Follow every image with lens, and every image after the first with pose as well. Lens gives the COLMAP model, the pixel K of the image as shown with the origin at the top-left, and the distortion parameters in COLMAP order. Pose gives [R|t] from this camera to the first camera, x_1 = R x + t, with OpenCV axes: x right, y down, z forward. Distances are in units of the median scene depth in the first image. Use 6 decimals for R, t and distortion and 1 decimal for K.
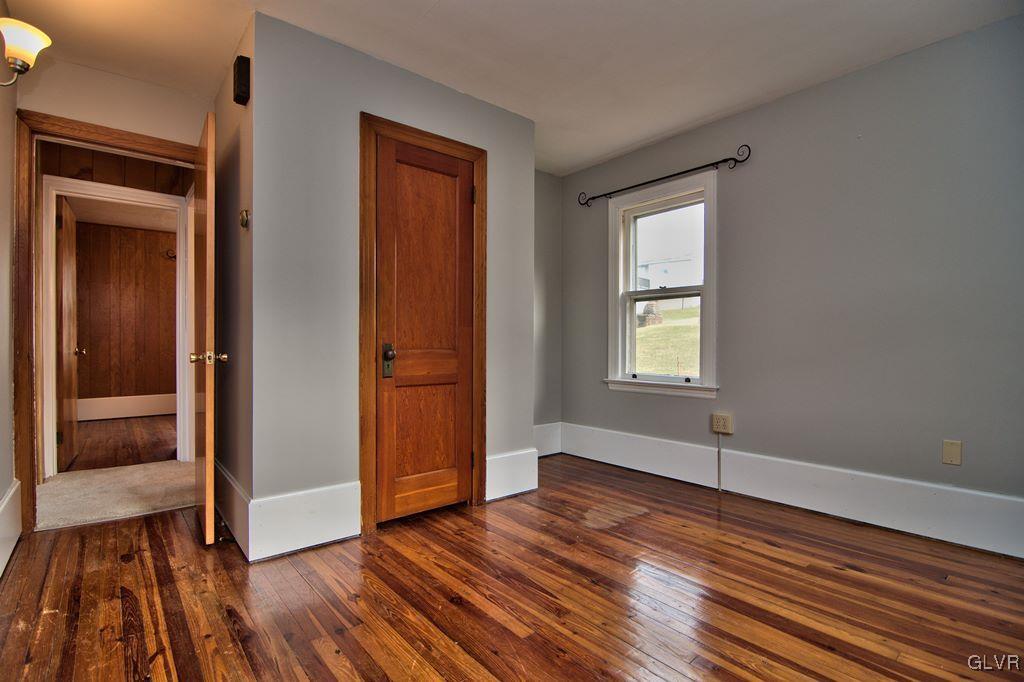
lens RADIAL K [[492.1, 0, 509.8], [0, 492.1, 343.8], [0, 0, 1]] dist [-0.012497, -0.004141]
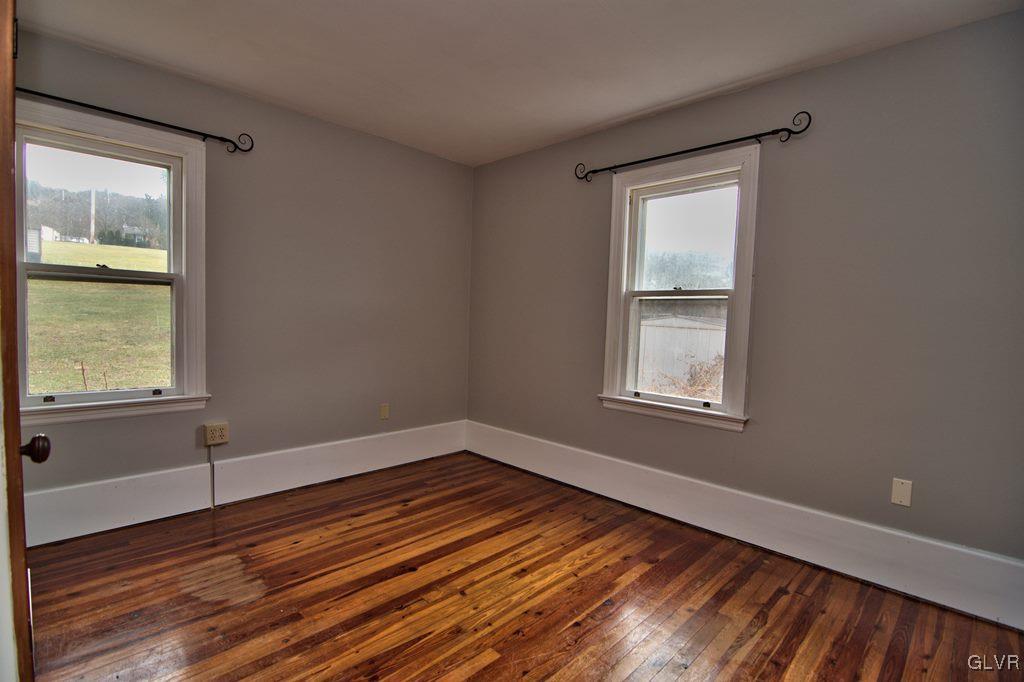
lens RADIAL K [[492.1, 0, 510.6], [0, 492.1, 341.9], [0, 0, 1]] dist [-0.012497, -0.004141]
pose [[-0.097701, -0.052265, 0.993842, -0.669394], [-0.023623, 0.998460, 0.050186, -0.083989], [-0.994935, -0.018575, -0.098786, 0.747068]]
